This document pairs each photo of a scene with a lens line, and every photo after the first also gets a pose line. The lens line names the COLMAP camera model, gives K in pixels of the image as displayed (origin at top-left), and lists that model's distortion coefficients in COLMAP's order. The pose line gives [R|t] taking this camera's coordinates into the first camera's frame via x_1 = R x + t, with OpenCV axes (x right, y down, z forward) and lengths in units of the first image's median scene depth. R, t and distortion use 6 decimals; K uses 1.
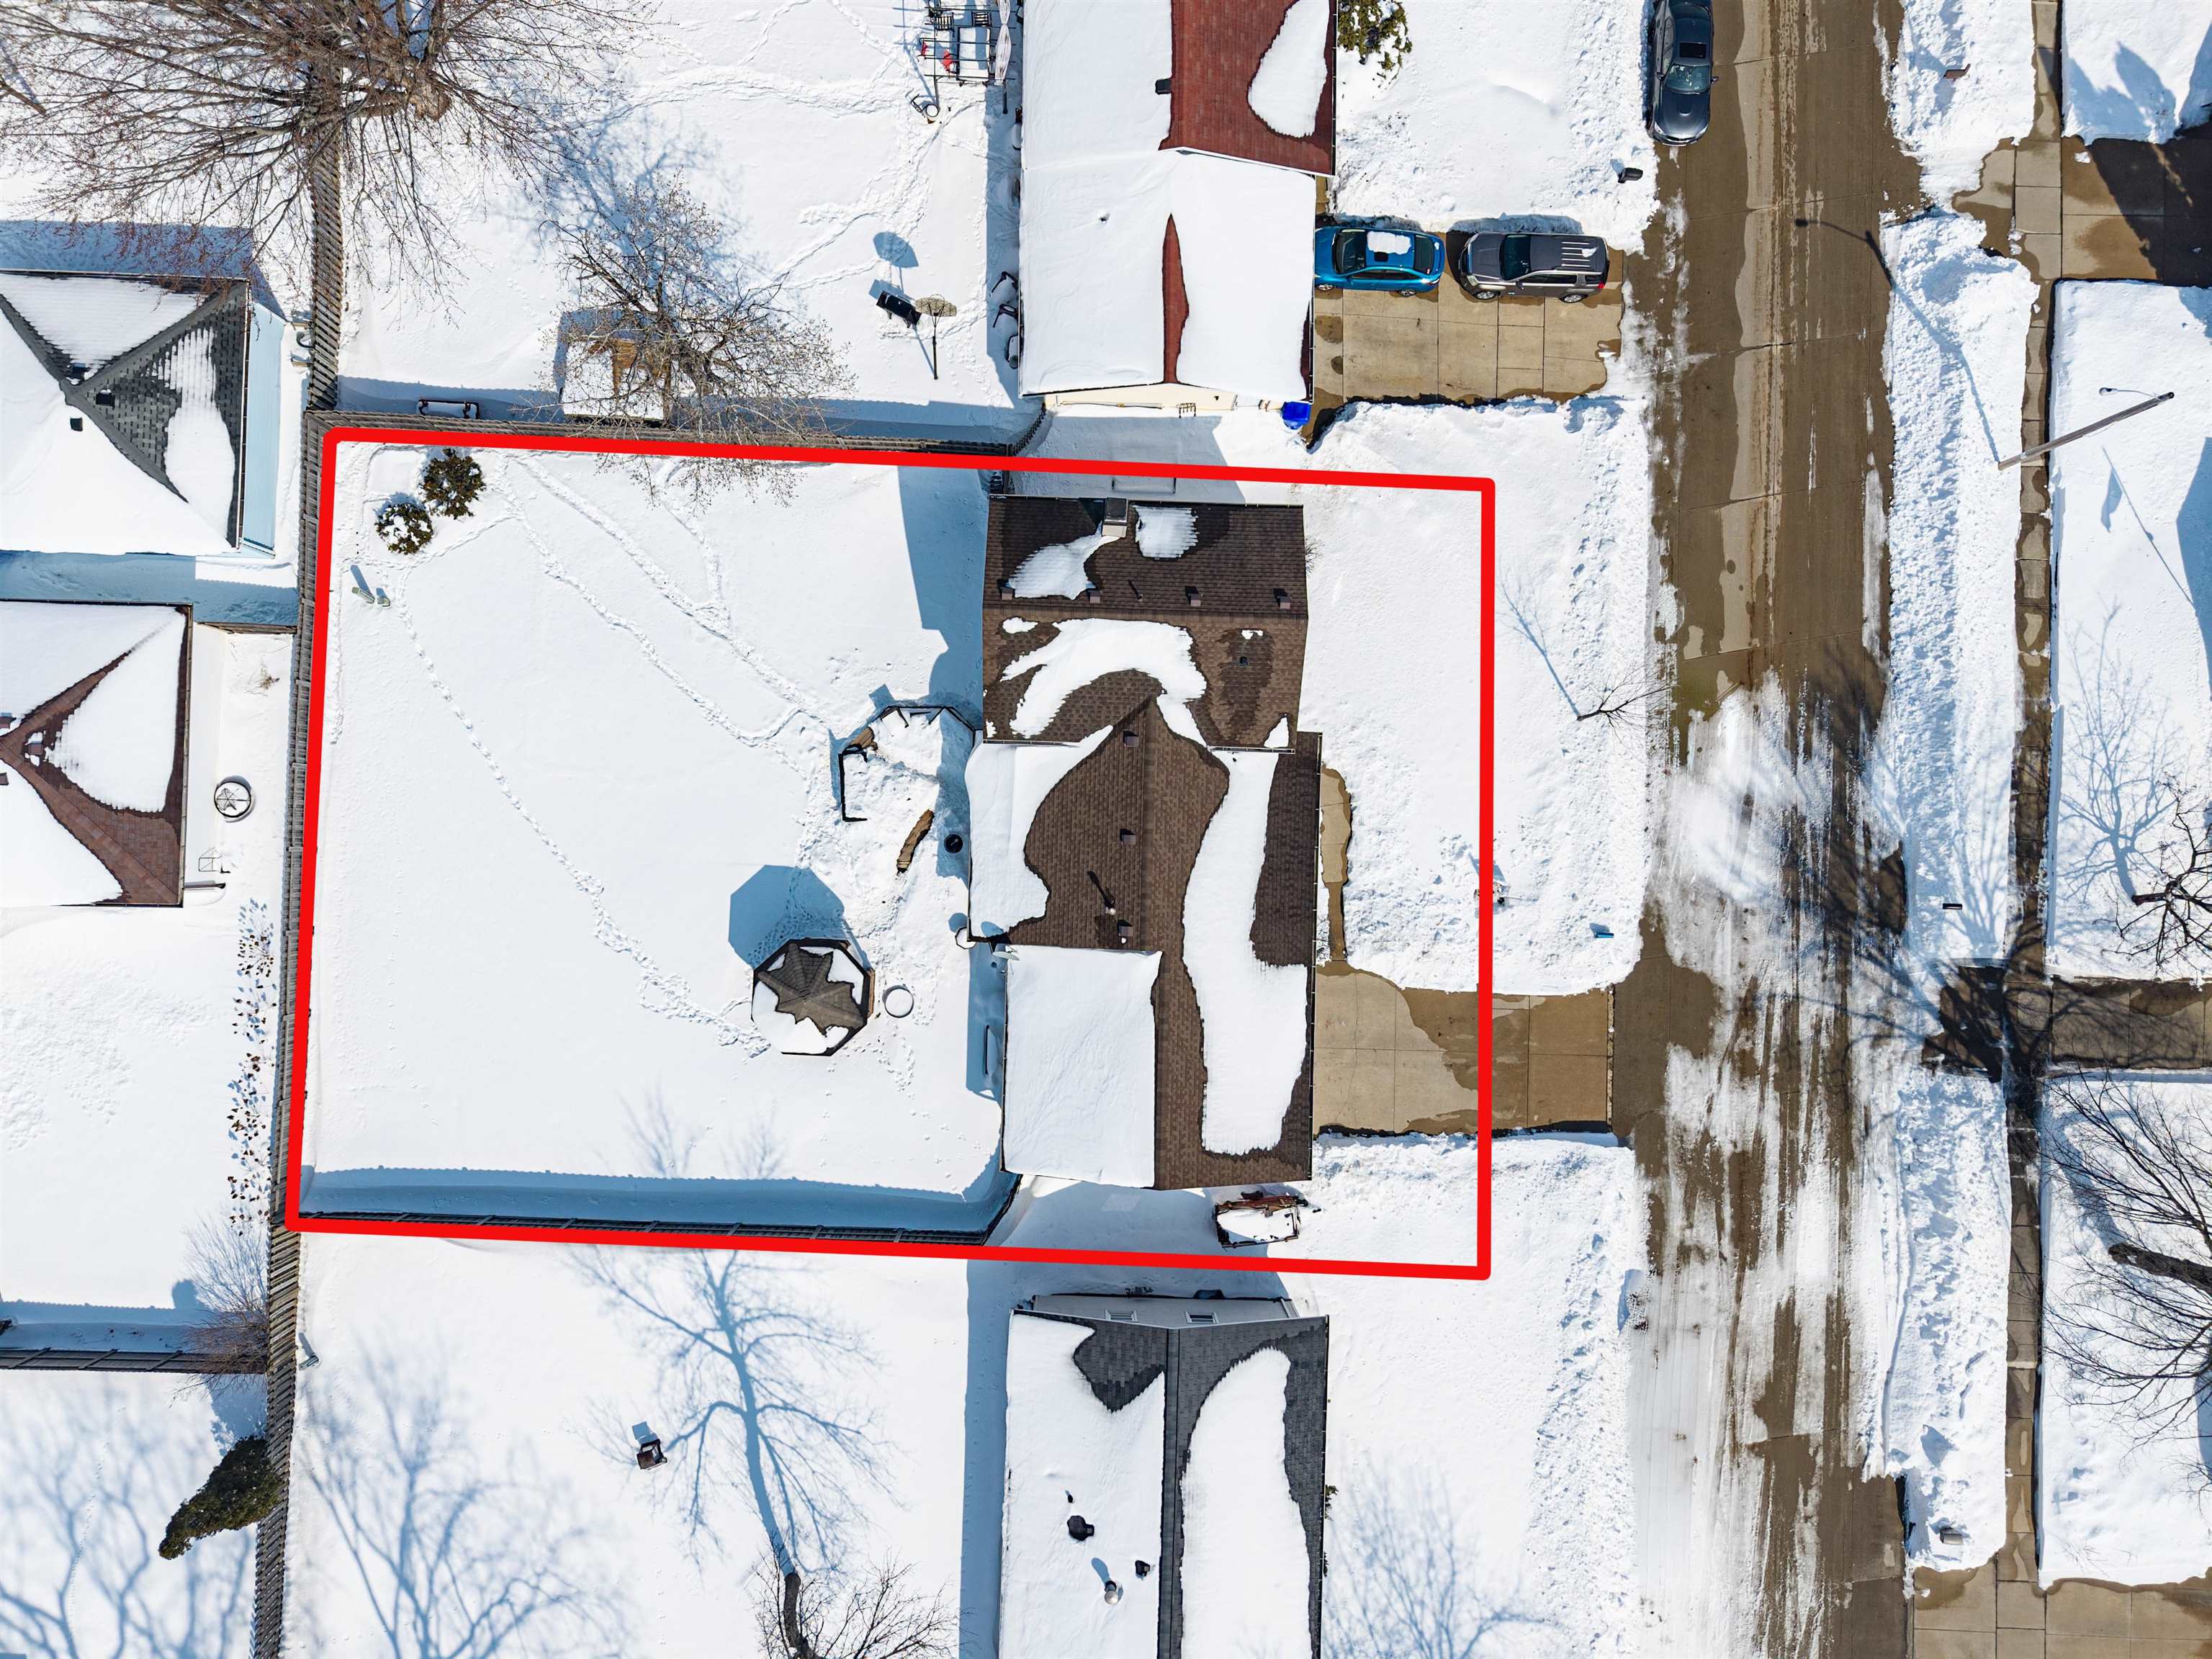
lens RADIAL K [[1472.1, 0, 1109.4], [0, 1472.1, 836.0], [0, 0, 1]] dist [0.023063, -0.020760]
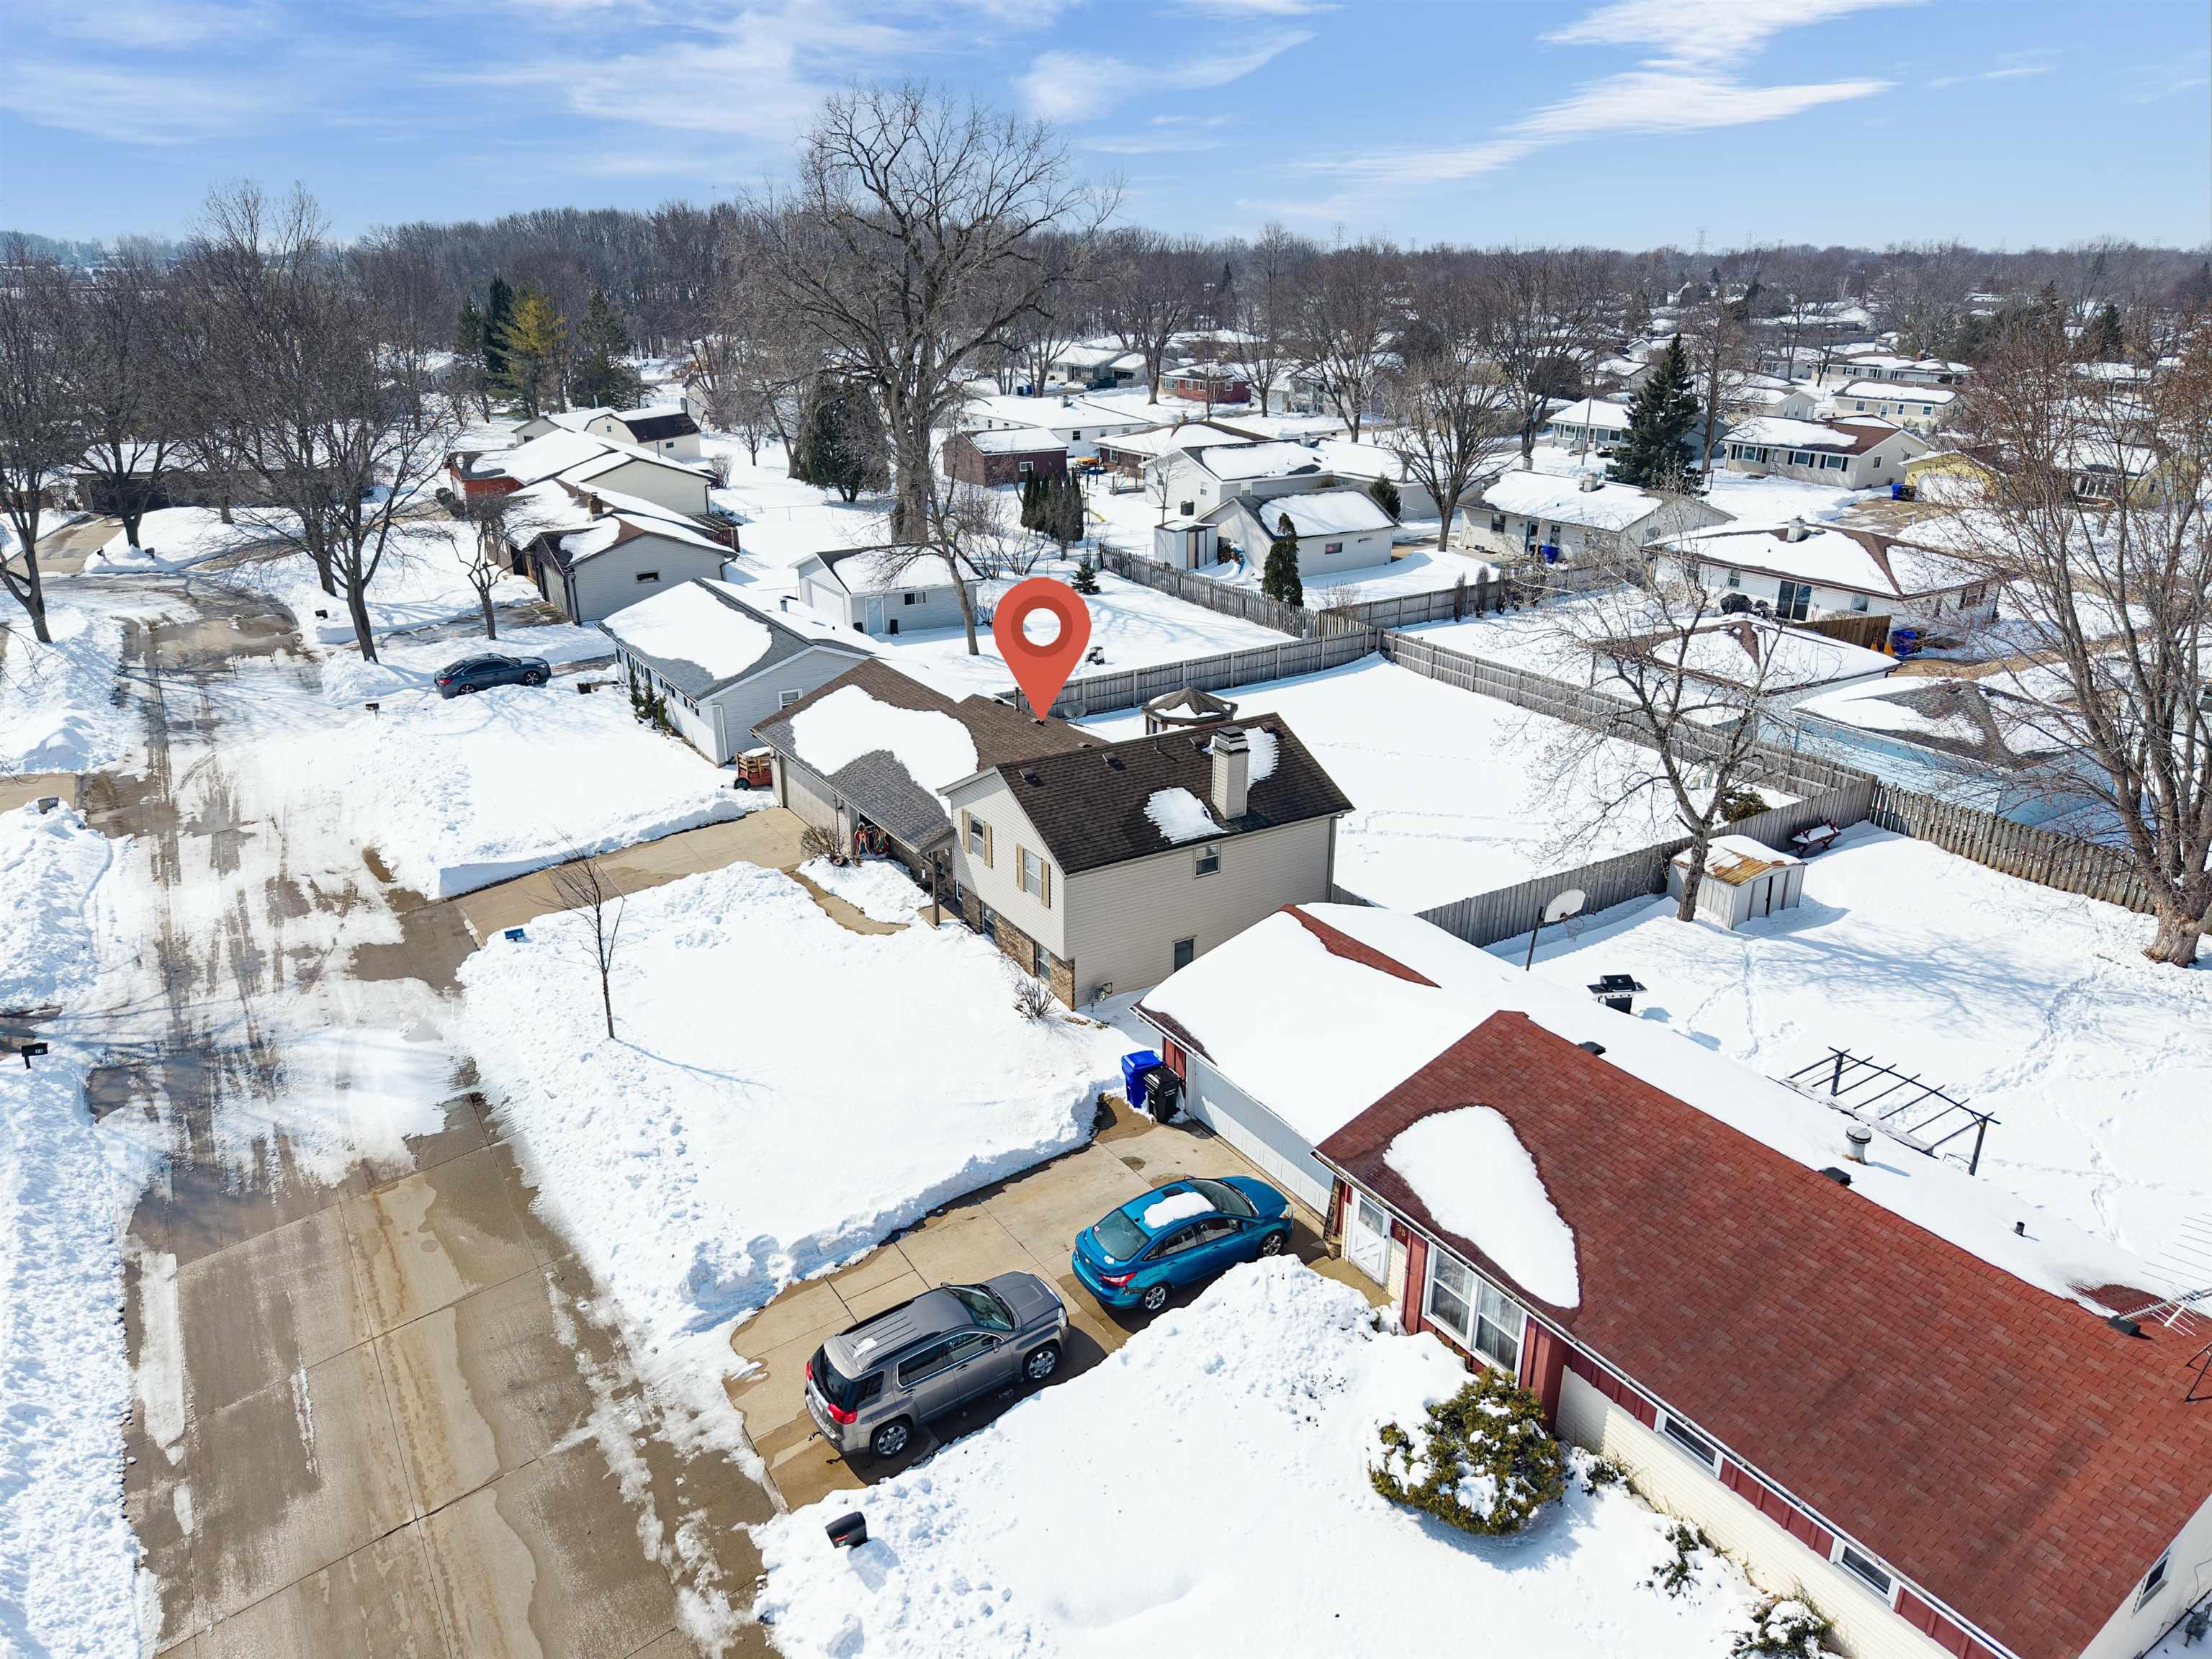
lens RADIAL K [[1472.1, 0, 1109.4], [0, 1472.1, 836.0], [0, 0, 1]] dist [0.023063, -0.020760]
pose [[-0.831539, 0.178787, -0.525907, 0.505276], [-0.555299, -0.290783, 0.779159, -0.817140], [-0.013622, 0.939936, 0.341078, 0.656039]]
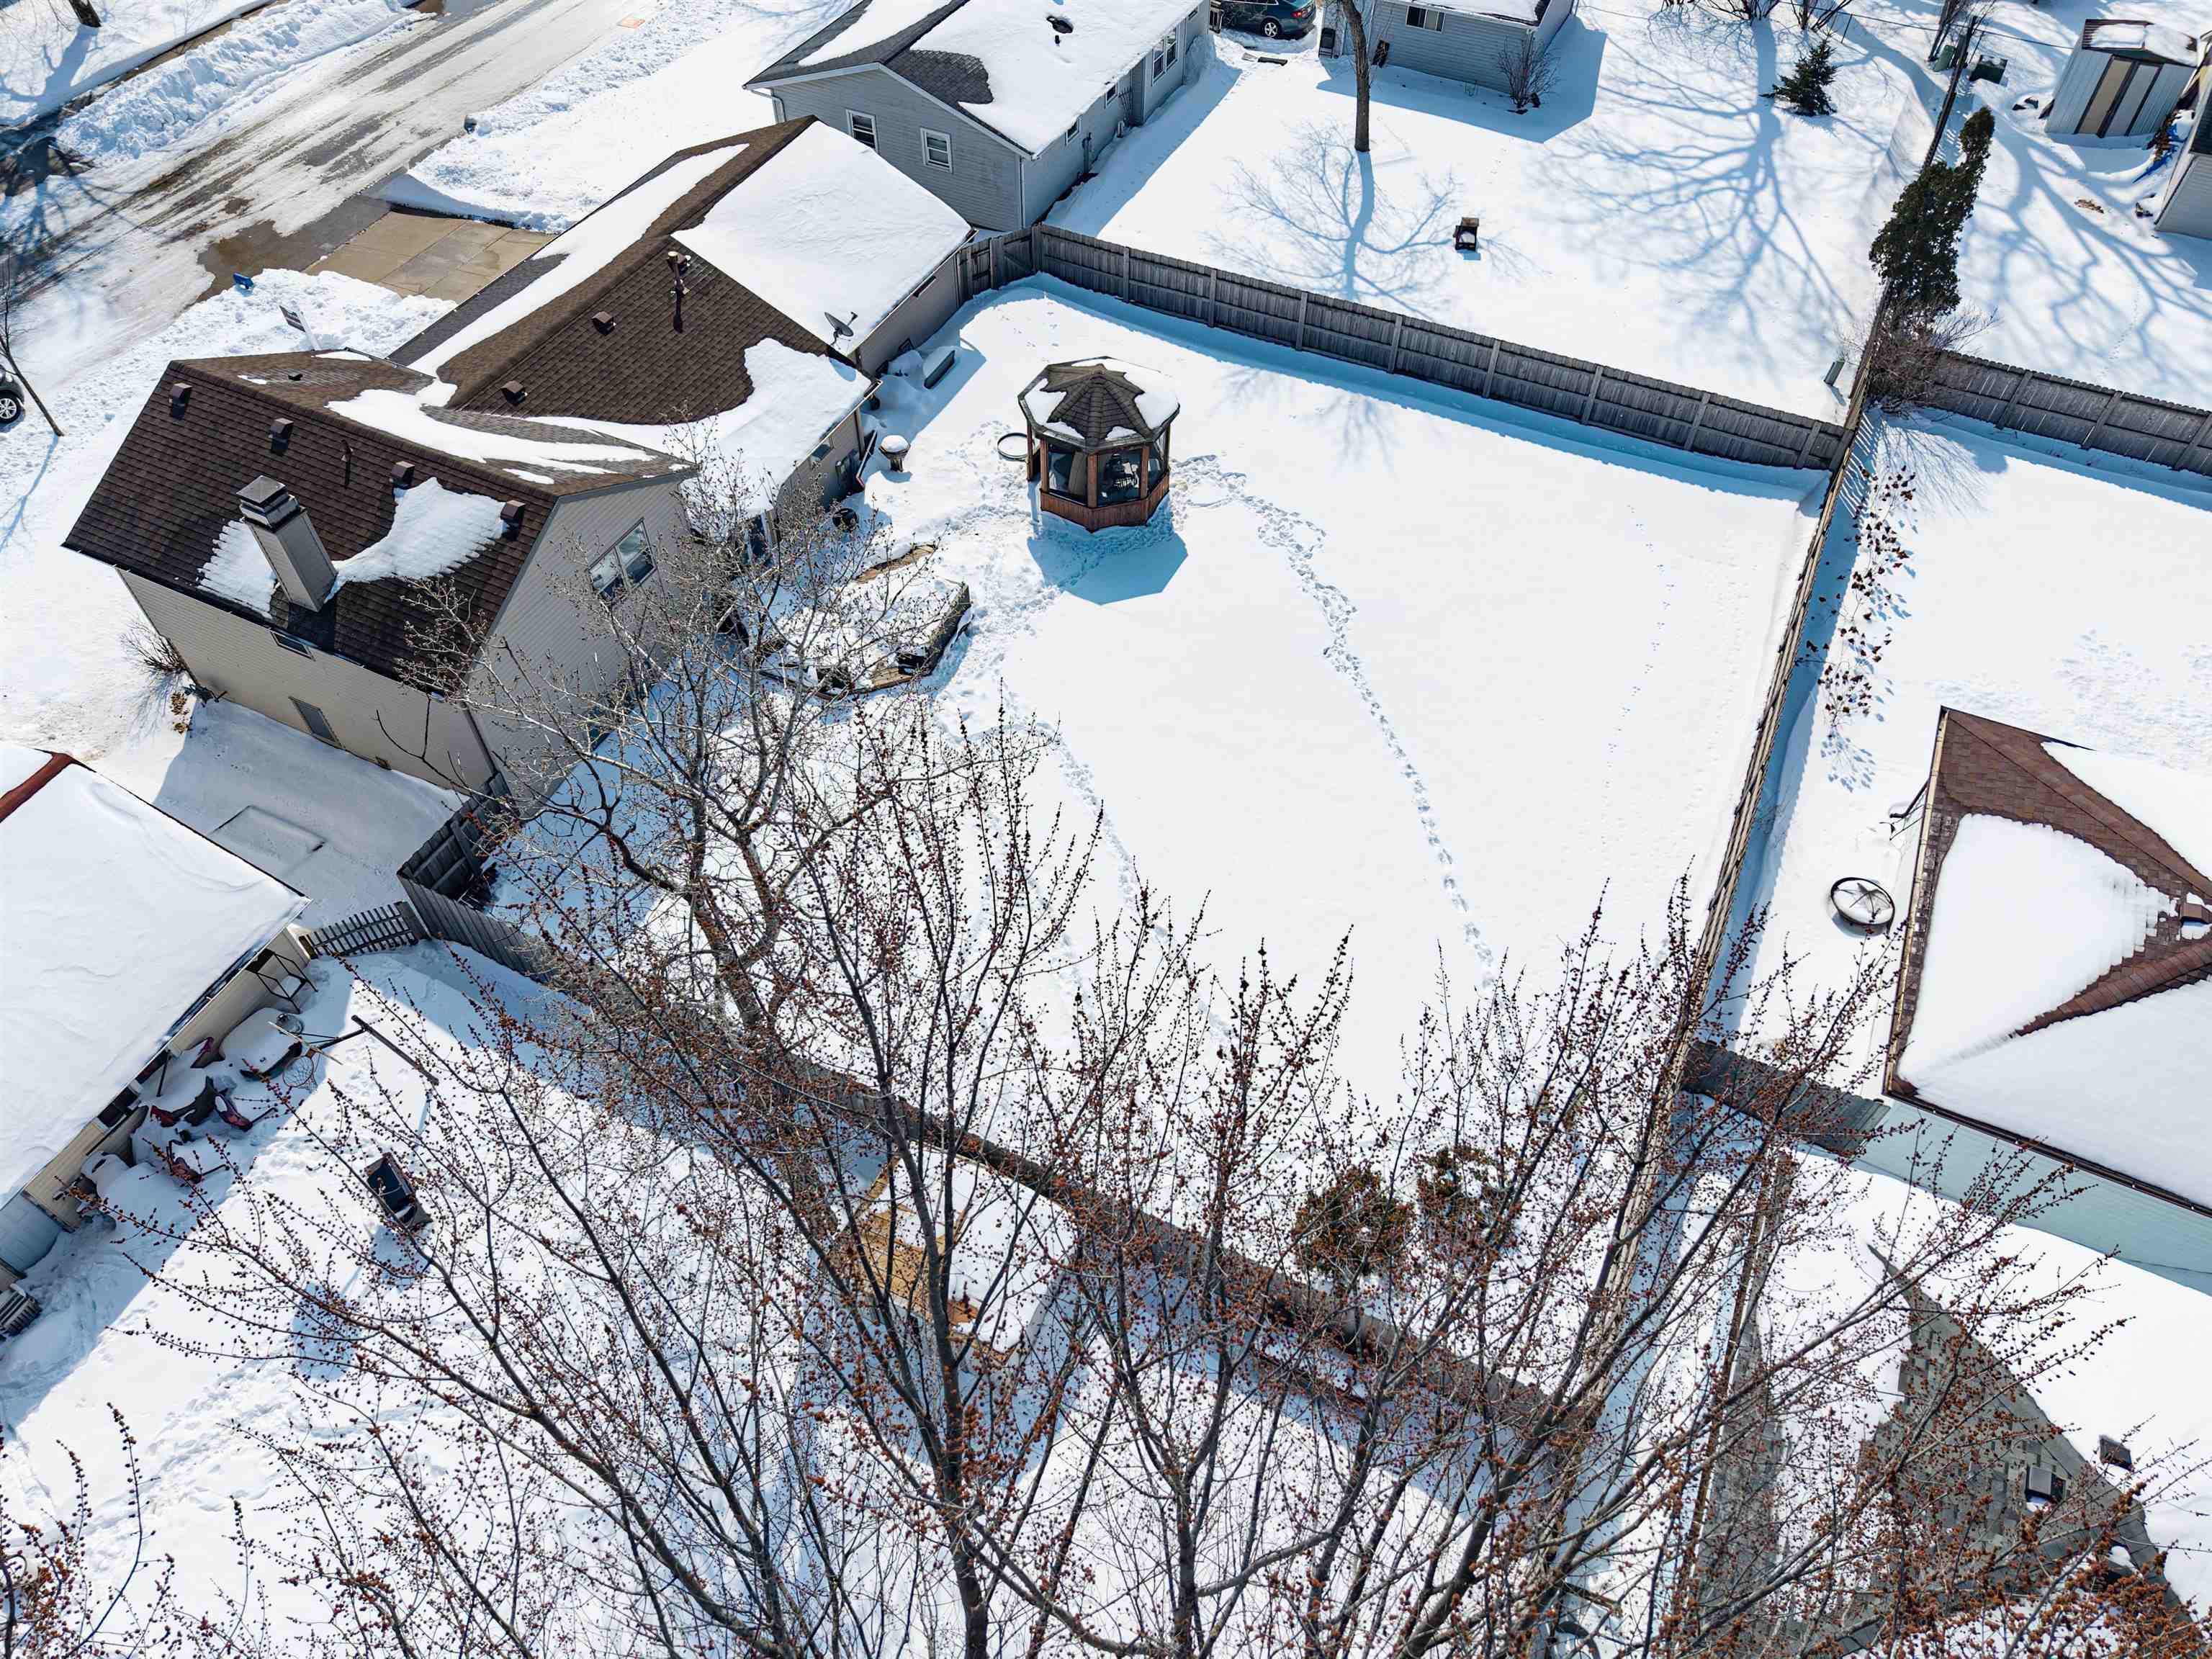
lens RADIAL K [[1481.0, 0, 1110.5], [0, 1481.0, 834.1], [0, 0, 1]] dist [-0.001152, -0.000224]
pose [[-0.914510, -0.333196, 0.229459, -0.440594], [0.402626, -0.694150, 0.596698, -0.478079], [-0.039538, 0.638073, 0.768960, 0.536588]]
